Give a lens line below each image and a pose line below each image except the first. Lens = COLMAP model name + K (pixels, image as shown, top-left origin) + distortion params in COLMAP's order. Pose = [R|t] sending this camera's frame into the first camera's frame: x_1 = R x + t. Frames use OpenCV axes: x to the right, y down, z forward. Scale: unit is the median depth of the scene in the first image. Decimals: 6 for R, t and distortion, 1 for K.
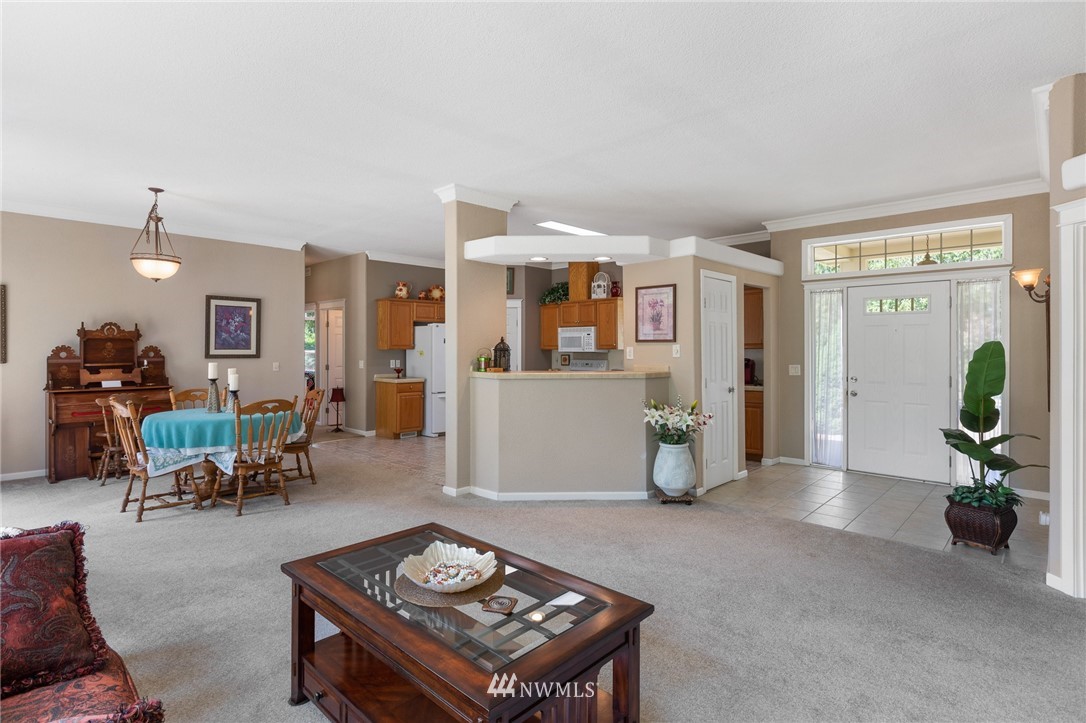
lens RADIAL K [[543.8, 0, 527.1], [0, 543.8, 343.9], [0, 0, 1]] dist [-0.002175, -0.002500]
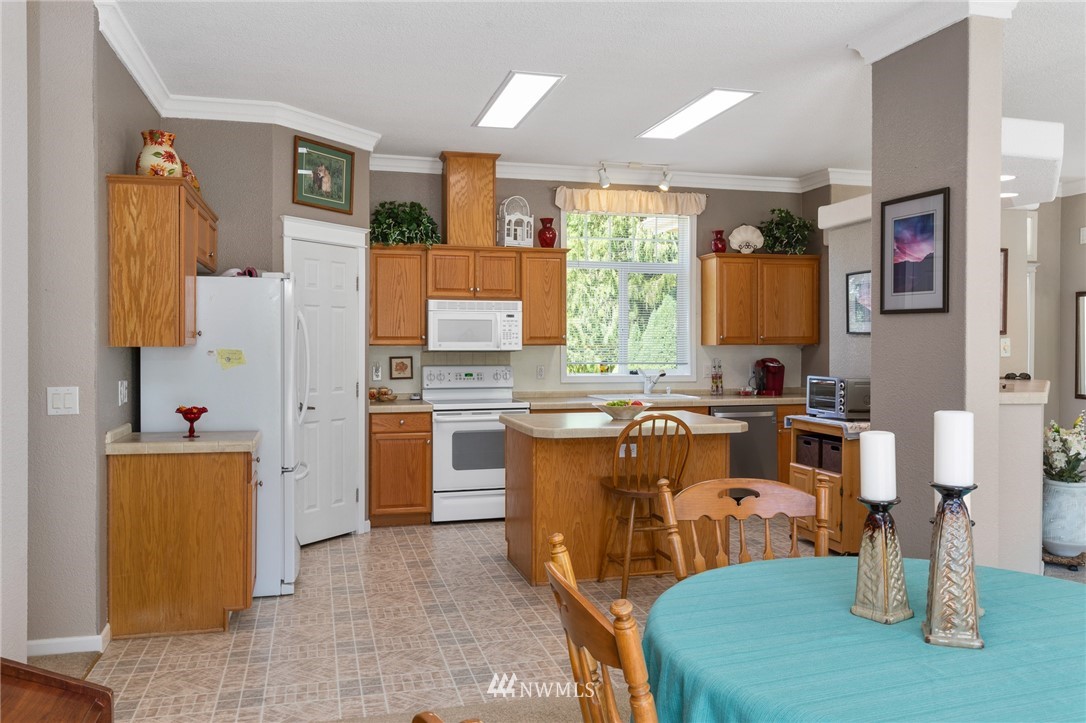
lens RADIAL K [[845.4, 0, 534.7], [0, 845.4, 359.0], [0, 0, 1]] dist [0.003169, -0.012394]
pose [[0.507502, -0.014442, 0.861529, -0.650629], [-0.007742, 0.999743, 0.021320, 0.006800], [-0.861616, -0.017490, 0.507260, 0.677050]]
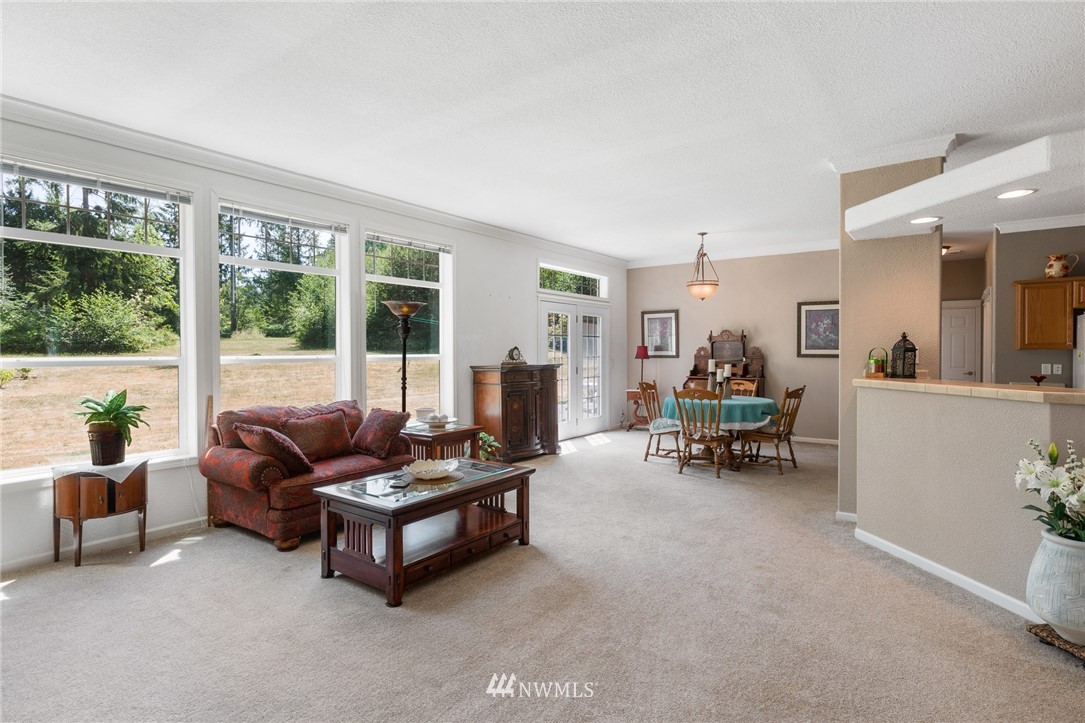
lens RADIAL K [[543.3, 0, 533.4], [0, 543.3, 351.1], [0, 0, 1]] dist [-0.002175, -0.002500]
pose [[0.120408, 0.002733, -0.992721, 0.458704], [0.008444, 0.999957, 0.003777, 0.003964], [0.992689, -0.008837, 0.120380, 0.291168]]
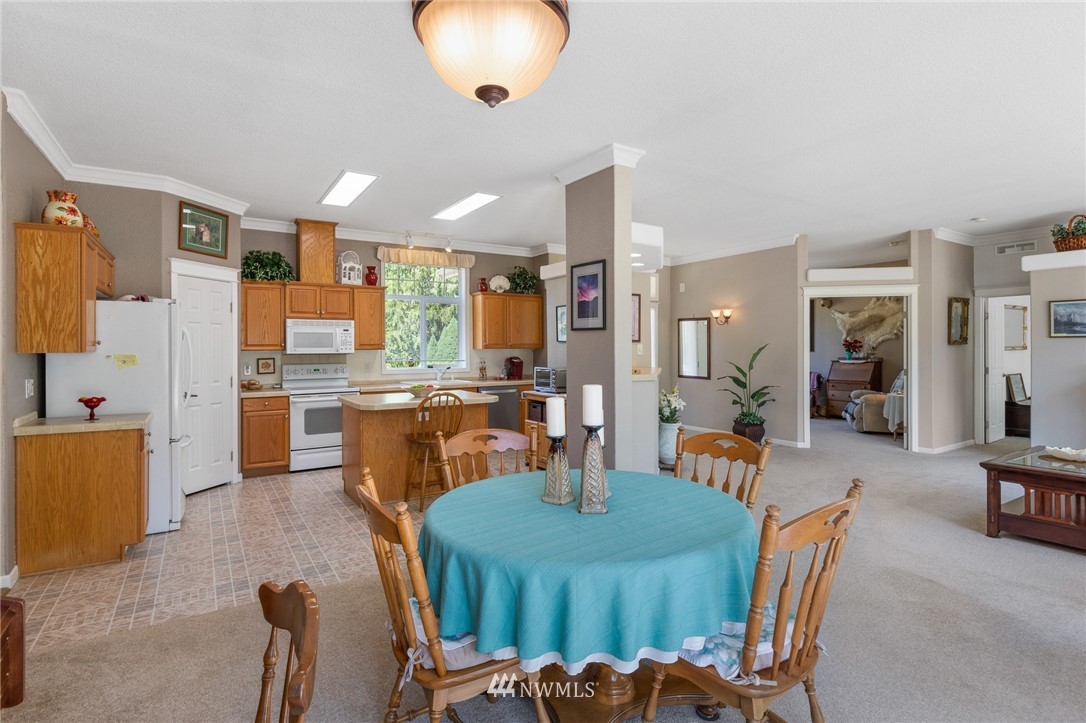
lens RADIAL K [[543.8, 0, 541.8], [0, 543.8, 350.9], [0, 0, 1]] dist [-0.002175, -0.002500]
pose [[0.223330, -0.005930, 0.974725, -0.666049], [-0.003001, 0.999973, 0.006772, 0.006315], [-0.974738, -0.004438, 0.223306, 0.656868]]
